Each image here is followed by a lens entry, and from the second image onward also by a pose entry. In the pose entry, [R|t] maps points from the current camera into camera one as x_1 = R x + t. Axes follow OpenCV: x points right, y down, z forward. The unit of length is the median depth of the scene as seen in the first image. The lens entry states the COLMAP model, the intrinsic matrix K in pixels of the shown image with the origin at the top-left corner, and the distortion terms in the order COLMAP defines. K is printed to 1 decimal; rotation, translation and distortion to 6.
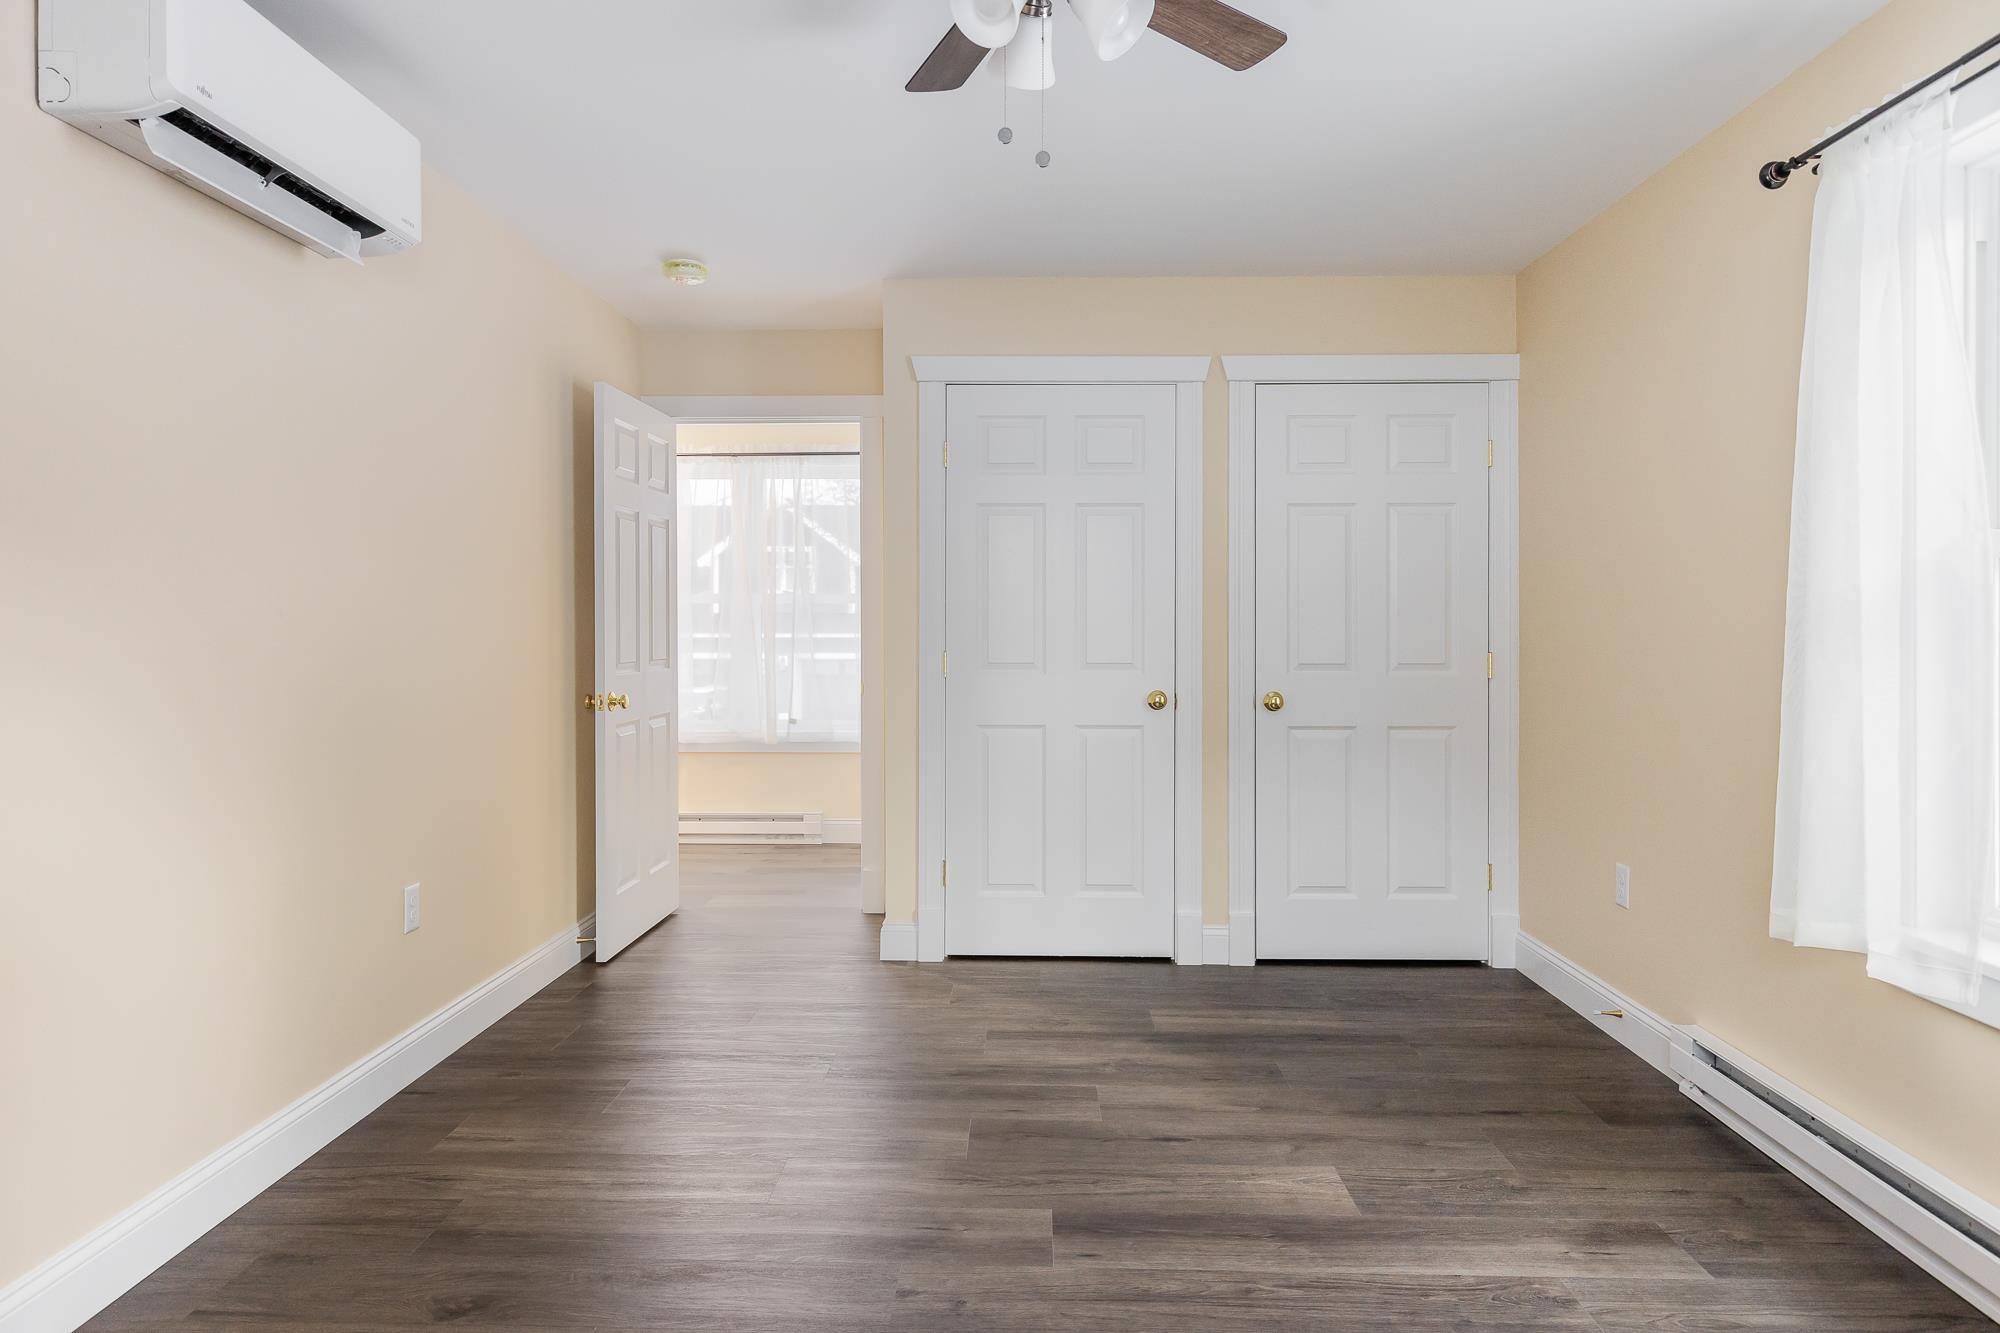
lens RADIAL K [[1288.6, 0, 1002.6], [0, 1288.6, 638.6], [0, 0, 1]] dist [0.001219, 0.000109]
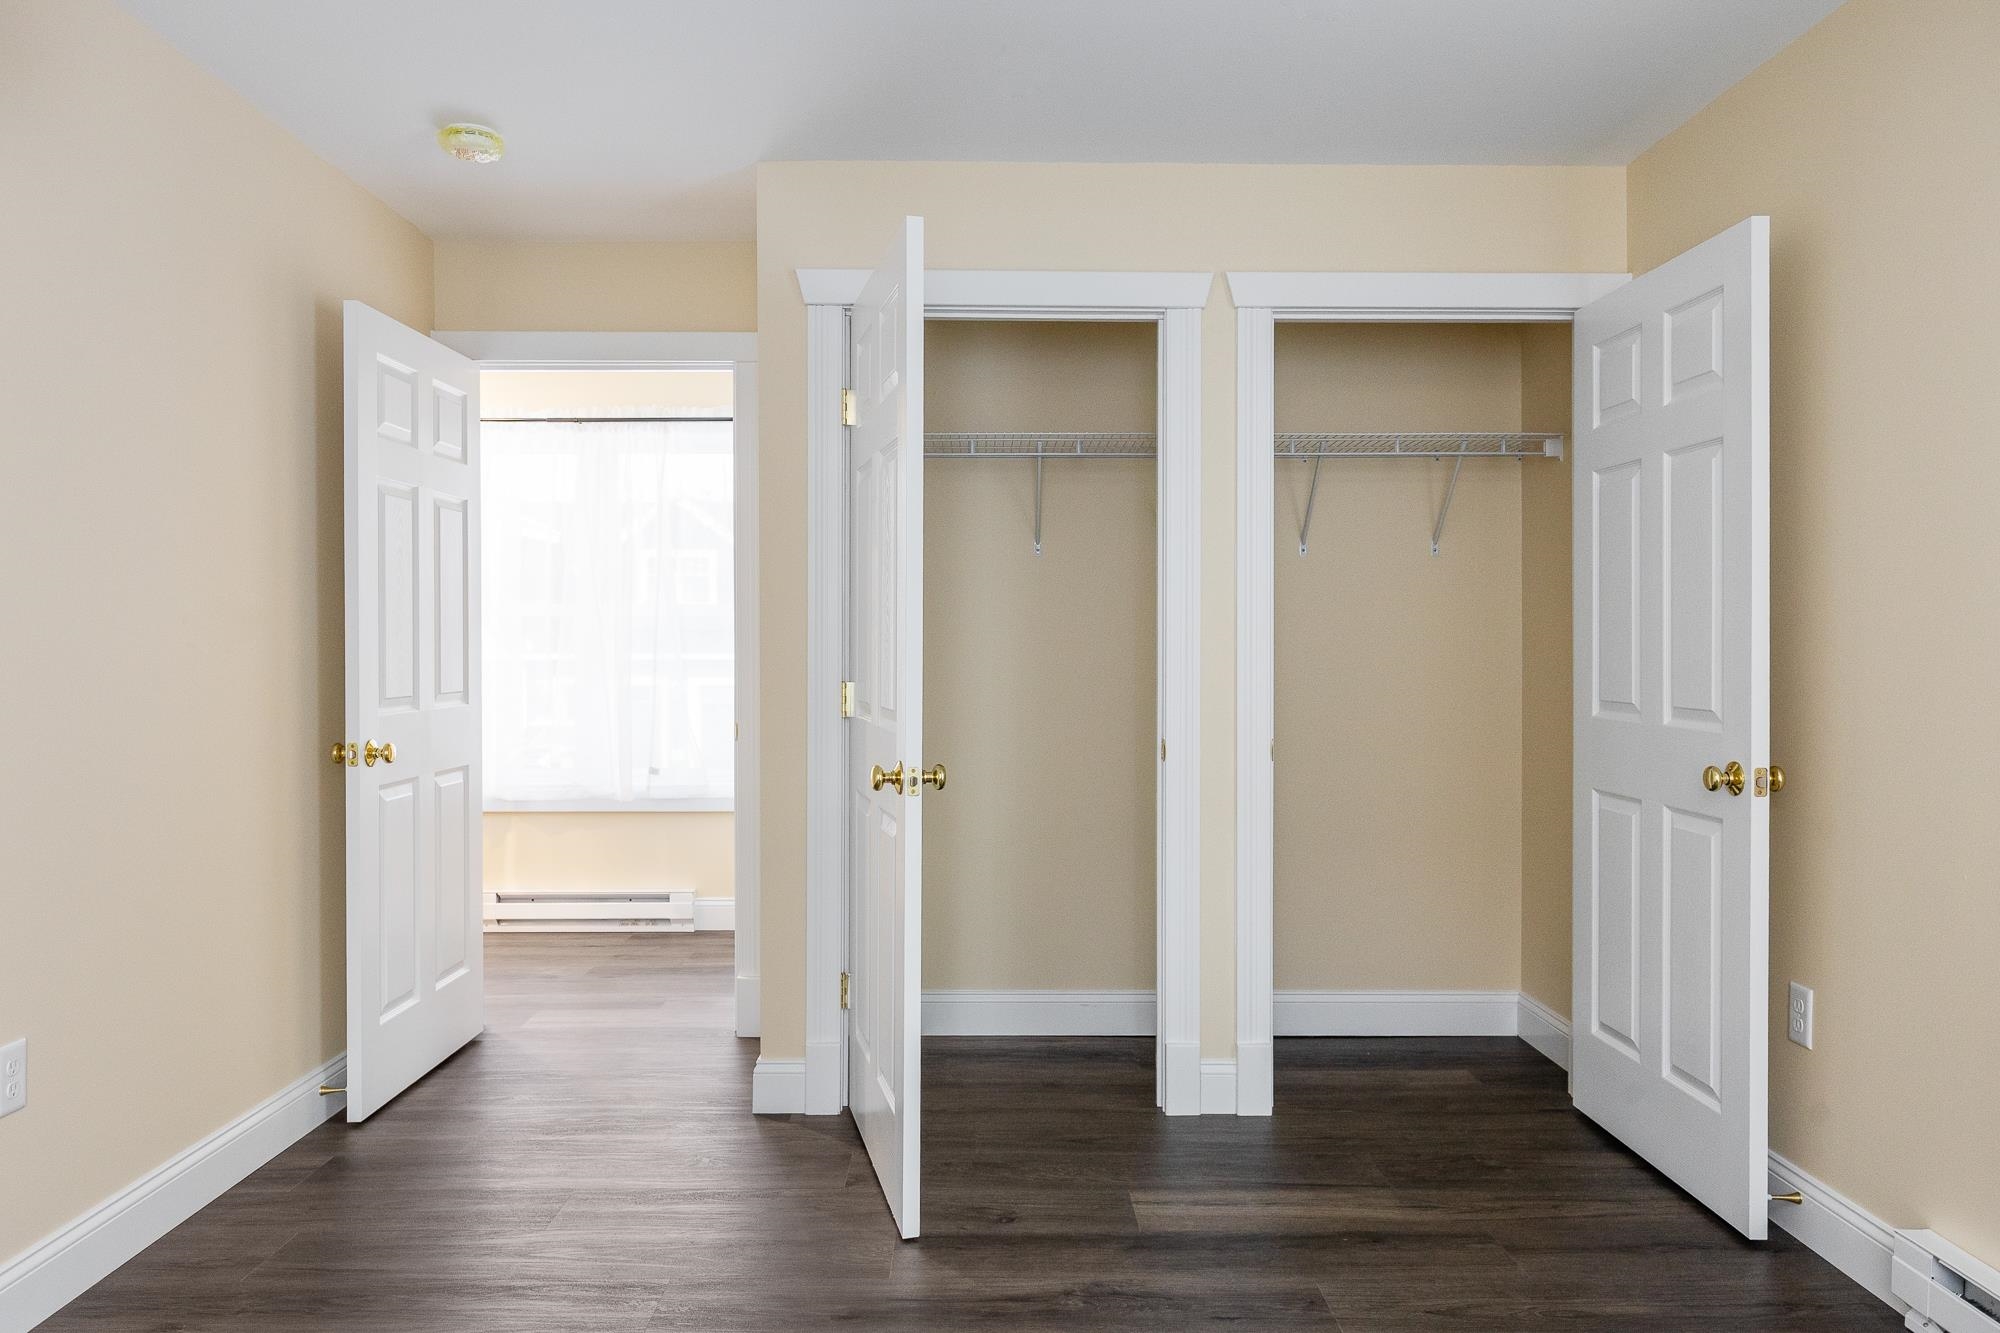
lens RADIAL K [[1384.5, 0, 1000.0], [0, 1384.5, 666.5], [0, 0, 1]] dist [-0.001301, -0.000850]
pose [[0.999357, -0.000420, 0.035862, 0.014860], [0.000210, 0.999983, 0.005856, -0.003051], [-0.035863, -0.005845, 0.999340, 0.228676]]
